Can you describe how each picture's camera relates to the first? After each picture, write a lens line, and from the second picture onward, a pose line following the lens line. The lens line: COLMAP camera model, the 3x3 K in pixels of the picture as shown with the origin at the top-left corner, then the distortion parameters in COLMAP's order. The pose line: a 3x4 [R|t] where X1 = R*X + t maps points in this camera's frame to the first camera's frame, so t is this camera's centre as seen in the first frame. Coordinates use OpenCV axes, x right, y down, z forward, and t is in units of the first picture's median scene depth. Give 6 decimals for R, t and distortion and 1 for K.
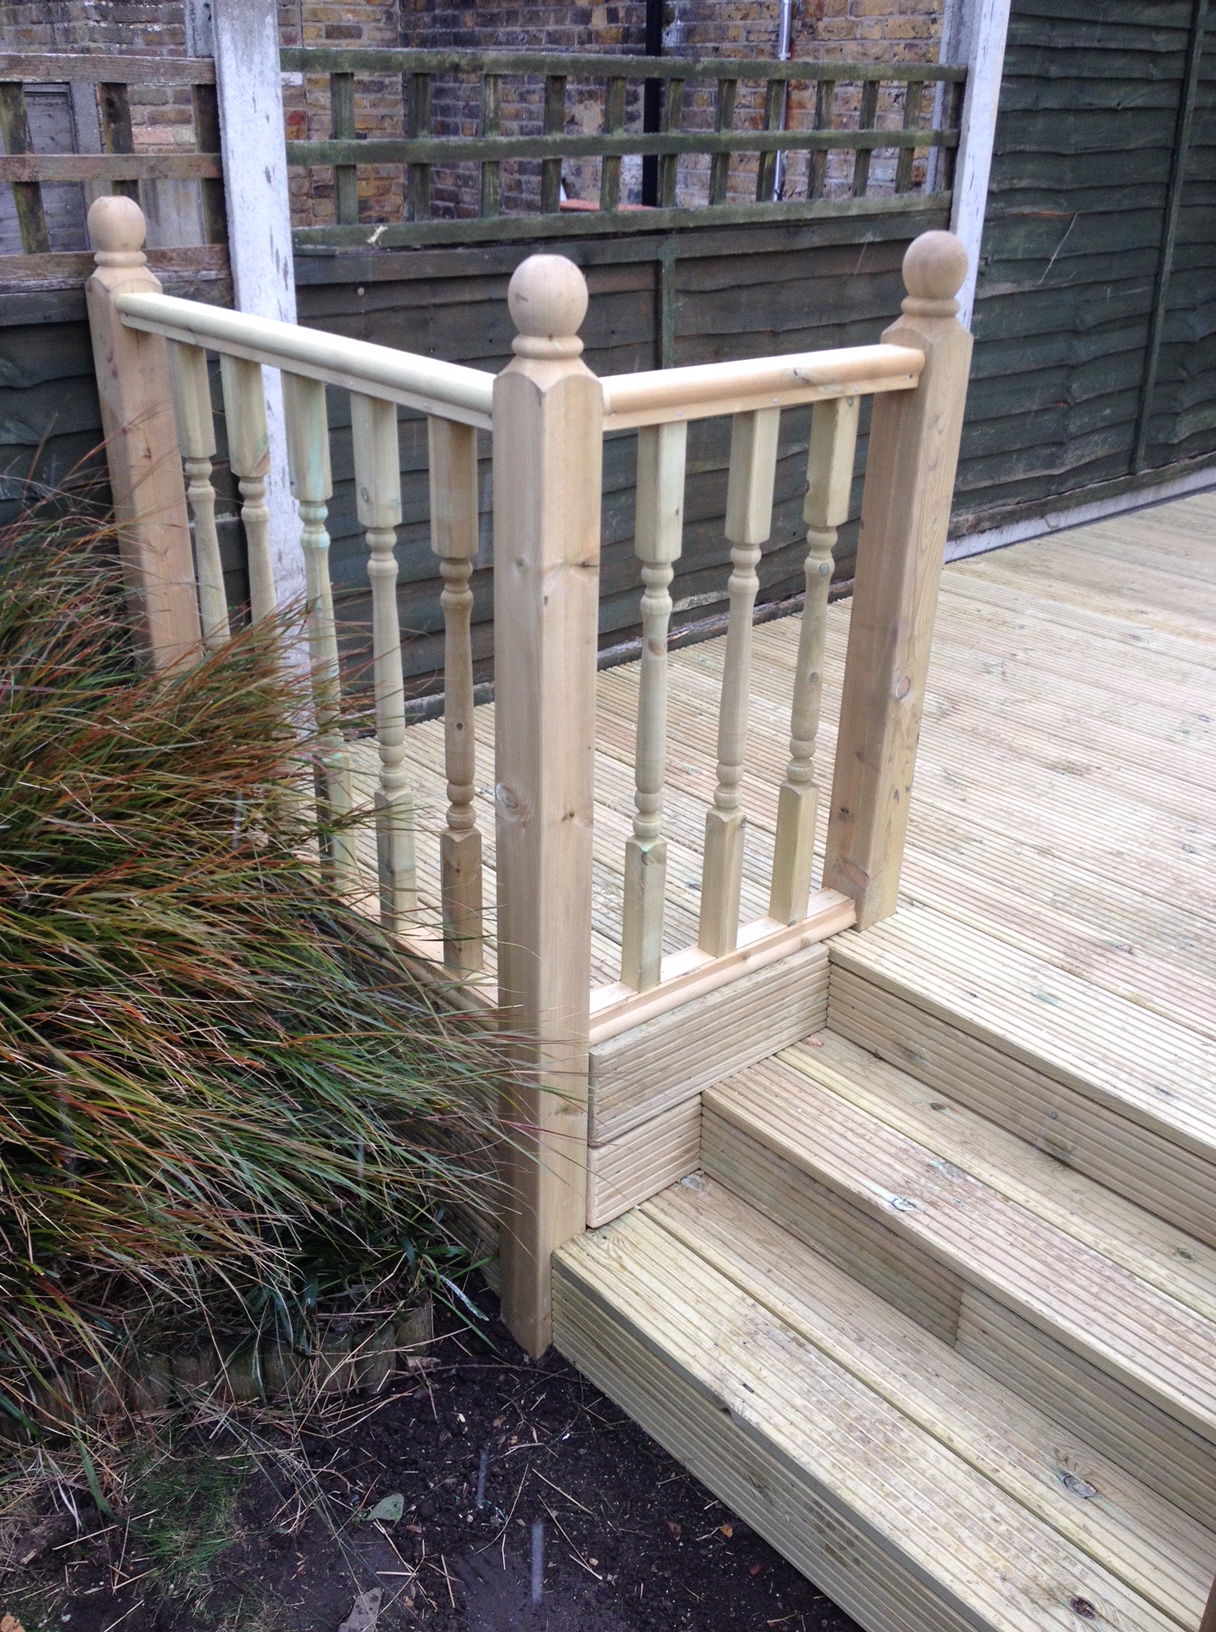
lens RADIAL K [[1498.0, 0, 598.9], [0, 1498.0, 809.1], [0, 0, 1]] dist [0.009029, 0.012081]
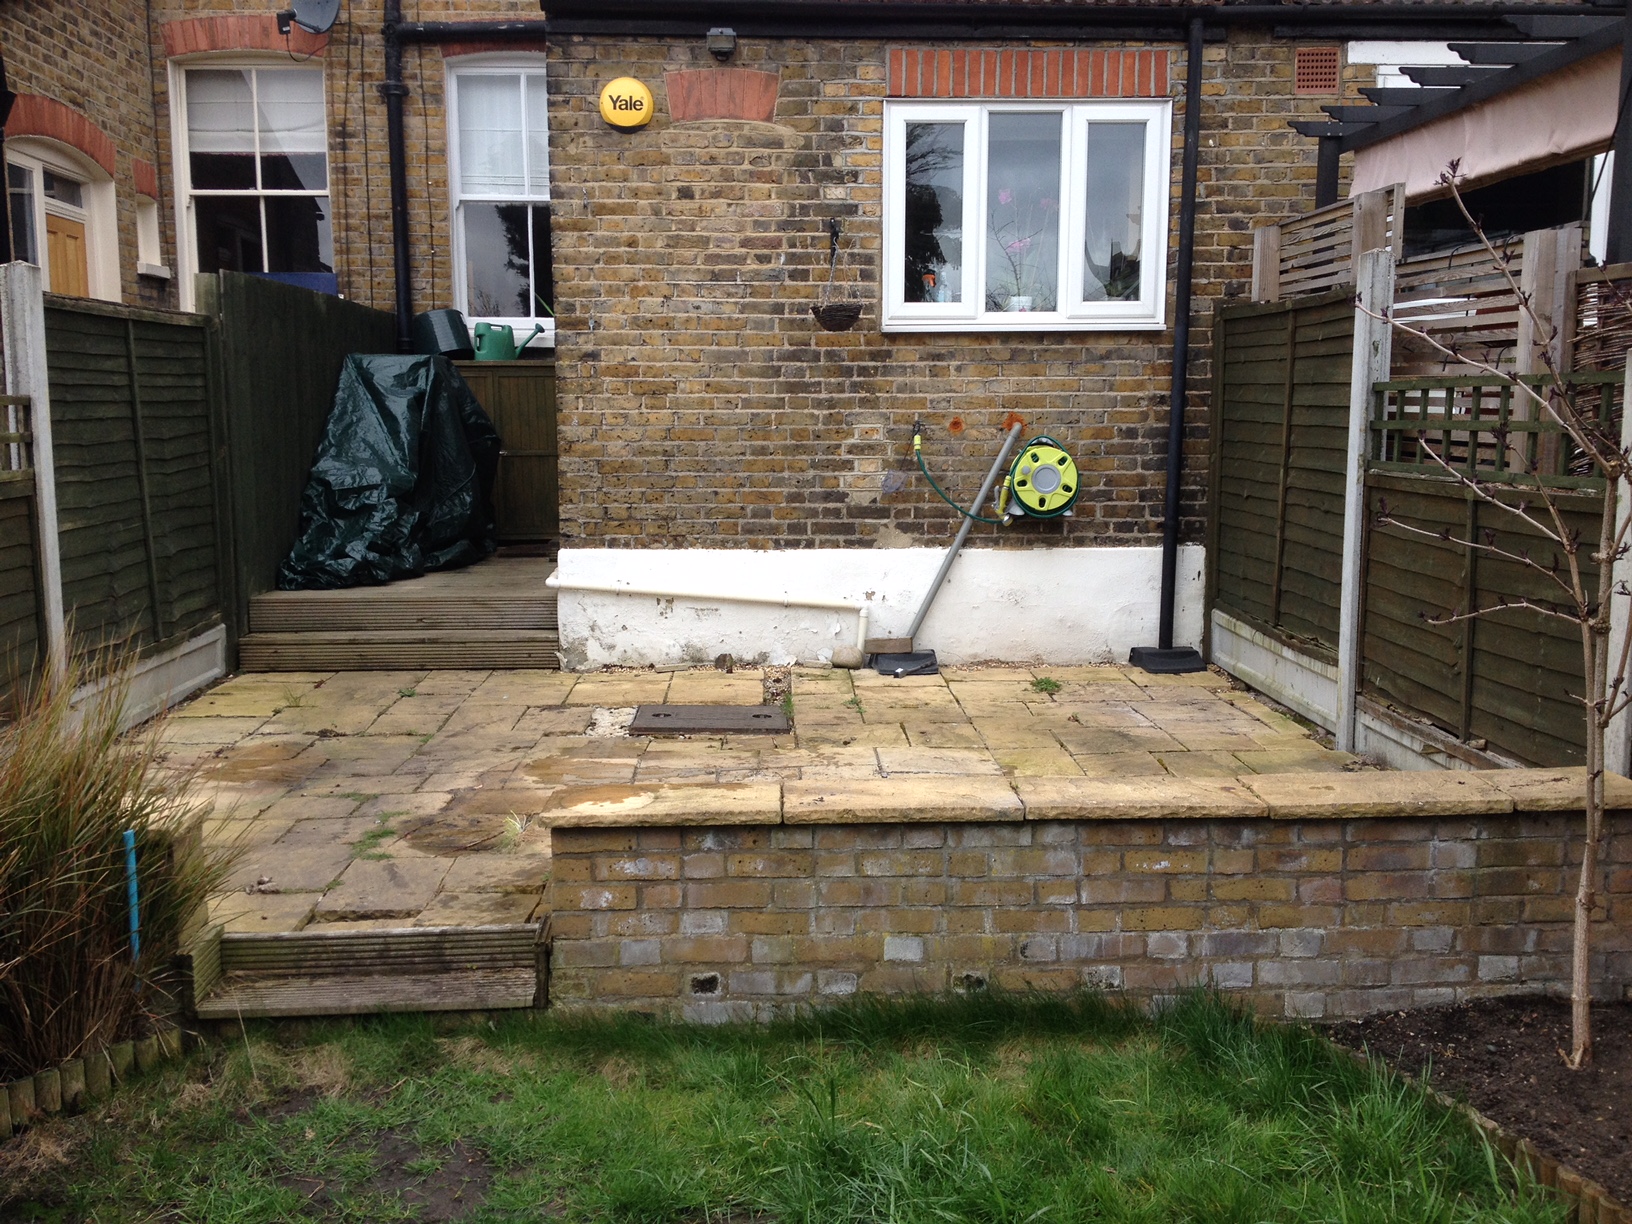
lens RADIAL K [[1498.0, 0, 821.1], [0, 1498.0, 612.6], [0, 0, 1]] dist [0.009029, 0.012081]
pose [[0.620348, -0.117022, 0.775548, -0.506071], [0.340609, 0.930895, -0.131985, 0.222870], [-0.706508, 0.346035, 0.617338, -0.512388]]
